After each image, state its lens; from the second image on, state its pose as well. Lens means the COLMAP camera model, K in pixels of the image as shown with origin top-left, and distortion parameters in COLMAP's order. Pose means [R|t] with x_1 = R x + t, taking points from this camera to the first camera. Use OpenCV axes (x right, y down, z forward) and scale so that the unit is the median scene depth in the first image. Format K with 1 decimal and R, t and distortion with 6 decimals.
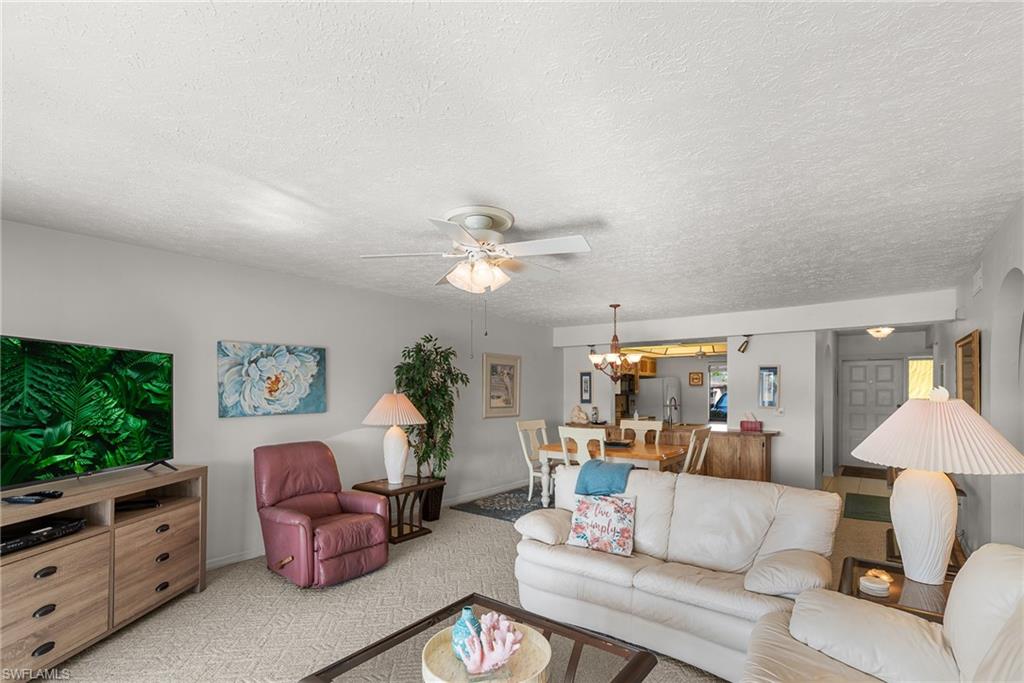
lens RADIAL K [[472.6, 0, 501.7], [0, 472.6, 393.9], [0, 0, 1]] dist [-0.000238, 0.000037]
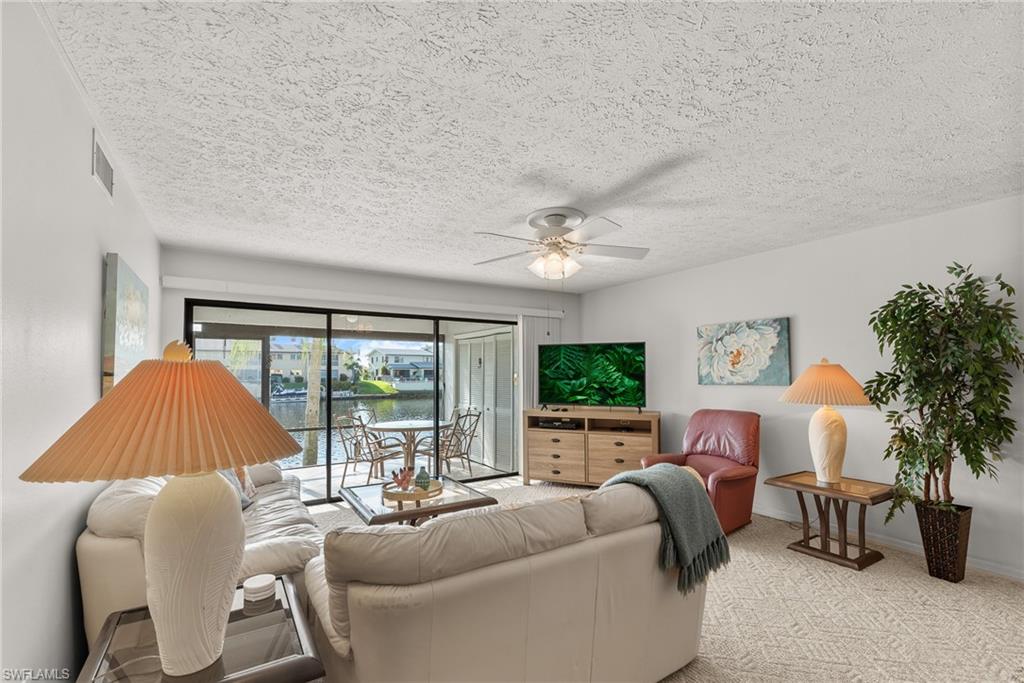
lens RADIAL K [[447.3, 0, 512.7], [0, 447.3, 363.2], [0, 0, 1]] dist [-0.001316, -0.000235]
pose [[-0.323104, -0.017230, -0.946207, 0.926451], [0.001594, 0.999823, -0.018750, 0.015976], [0.946362, -0.007566, -0.323020, 1.107417]]
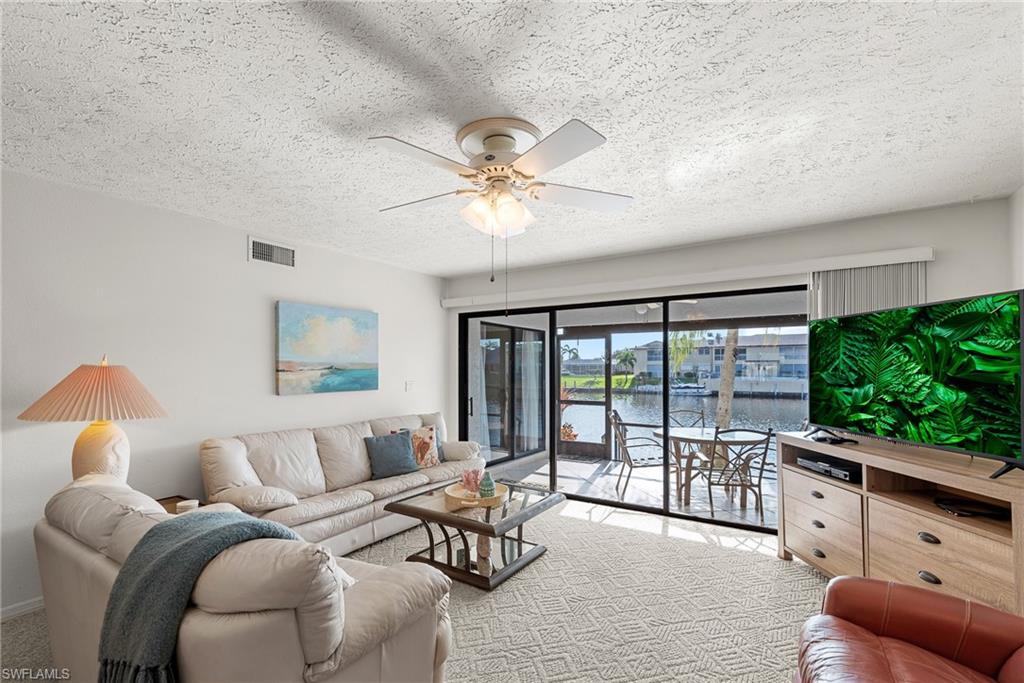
lens RADIAL K [[447.3, 0, 512.7], [0, 447.3, 363.2], [0, 0, 1]] dist [-0.001316, -0.000235]
pose [[-0.994158, 0.001809, -0.107920, 0.006371], [0.002893, 0.999947, -0.009891, 0.014040], [0.107896, -0.010146, -0.994110, 1.548672]]
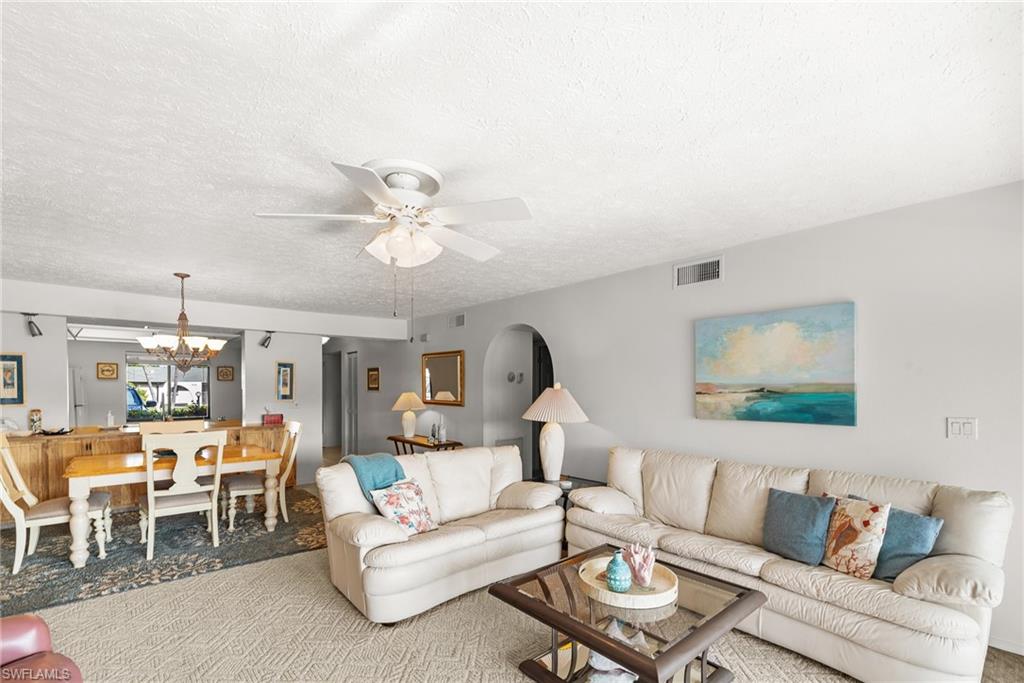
lens RADIAL K [[463.1, 0, 510.3], [0, 463.1, 388.2], [0, 0, 1]] dist [-0.000449, -0.000171]
pose [[0.176707, -0.001151, 0.984263, -0.742967], [0.005153, 0.999987, 0.000244, 0.005259], [-0.984250, 0.005029, 0.176711, 0.582191]]
